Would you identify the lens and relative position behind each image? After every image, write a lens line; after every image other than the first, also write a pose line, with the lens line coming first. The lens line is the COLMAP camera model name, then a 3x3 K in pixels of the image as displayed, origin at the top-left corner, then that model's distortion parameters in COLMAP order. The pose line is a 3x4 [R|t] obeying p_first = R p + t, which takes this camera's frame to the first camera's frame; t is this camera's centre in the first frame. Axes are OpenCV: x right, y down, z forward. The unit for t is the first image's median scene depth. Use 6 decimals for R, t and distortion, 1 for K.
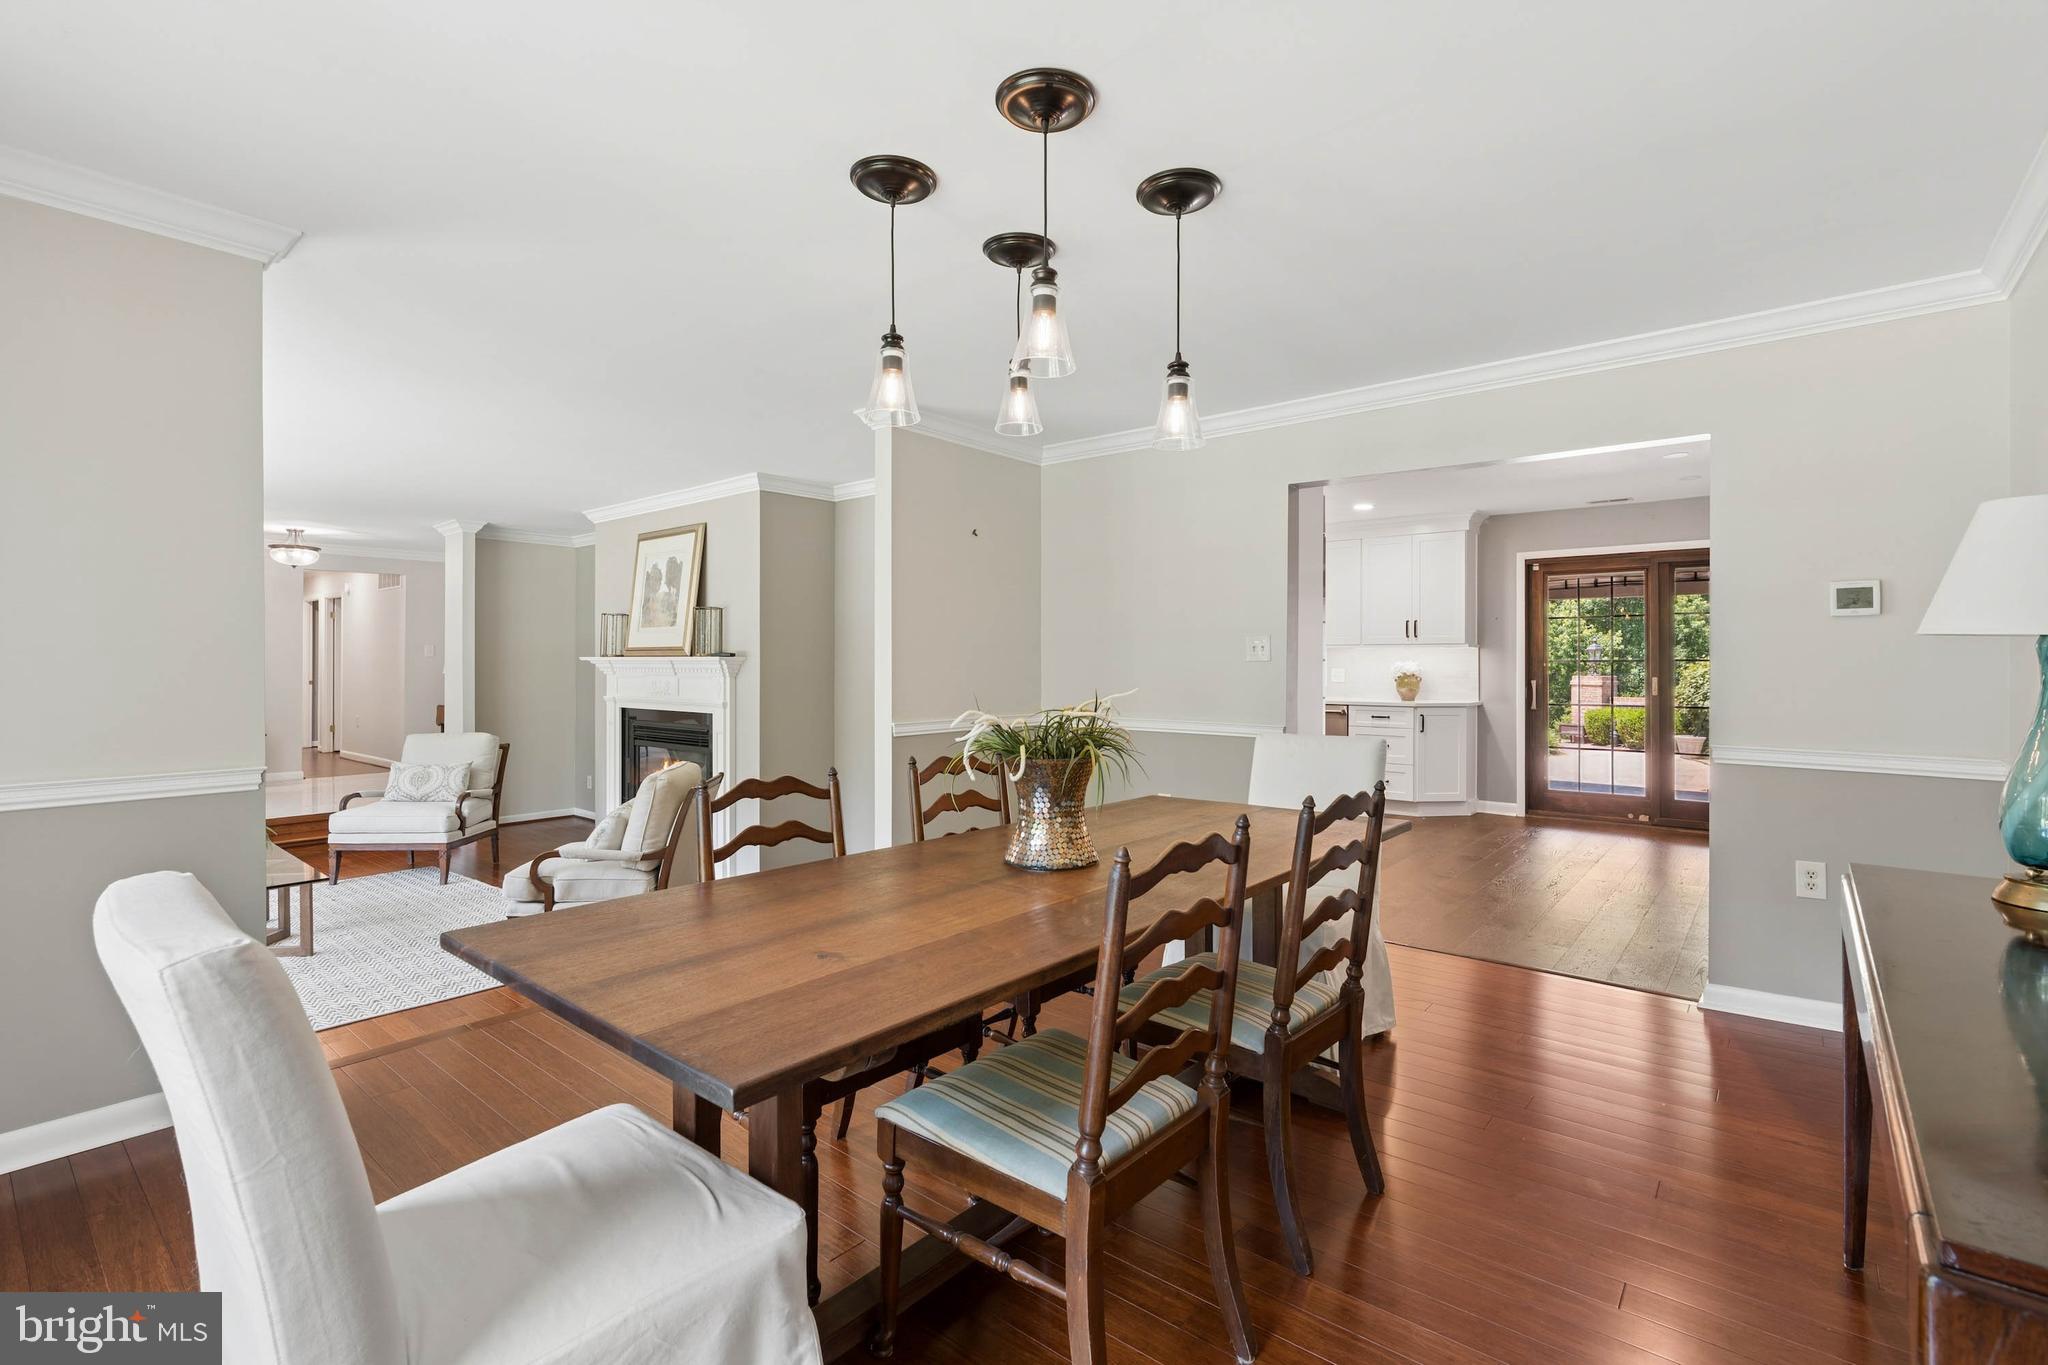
lens RADIAL K [[934.1, 0, 1016.7], [0, 934.1, 656.5], [0, 0, 1]] dist [0.000291, 0.000144]
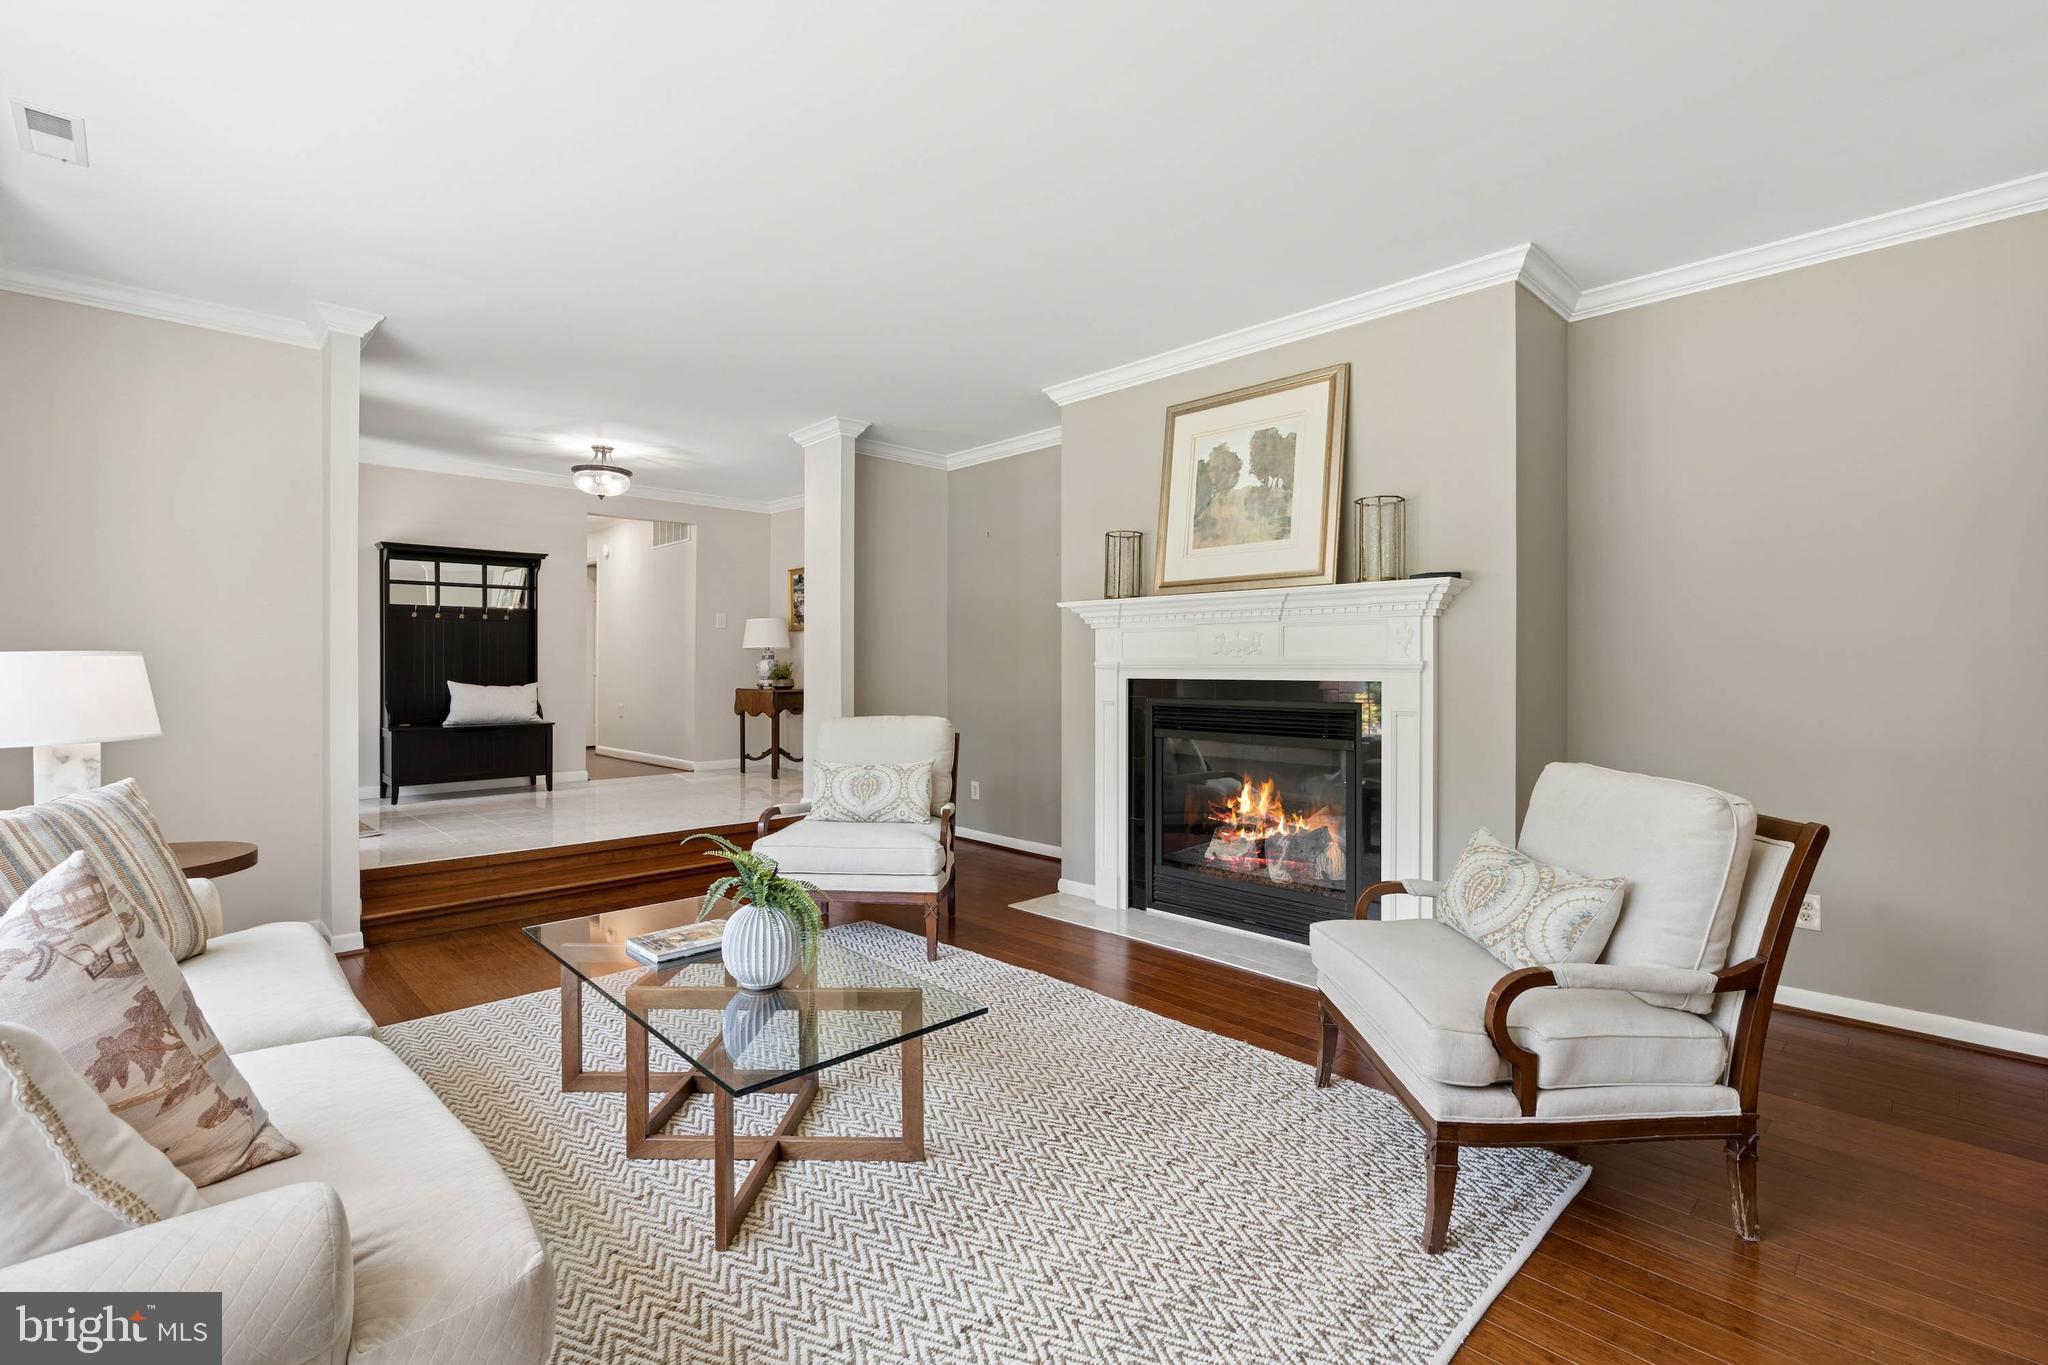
lens RADIAL K [[920.1, 0, 1028.5], [0, 920.1, 669.8], [0, 0, 1]] dist [0.001723, 0.001005]
pose [[0.995888, -0.003541, -0.090528, -0.459249], [0.004532, 0.999932, 0.010742, 0.043624], [0.090484, -0.011108, 0.995836, 0.373518]]
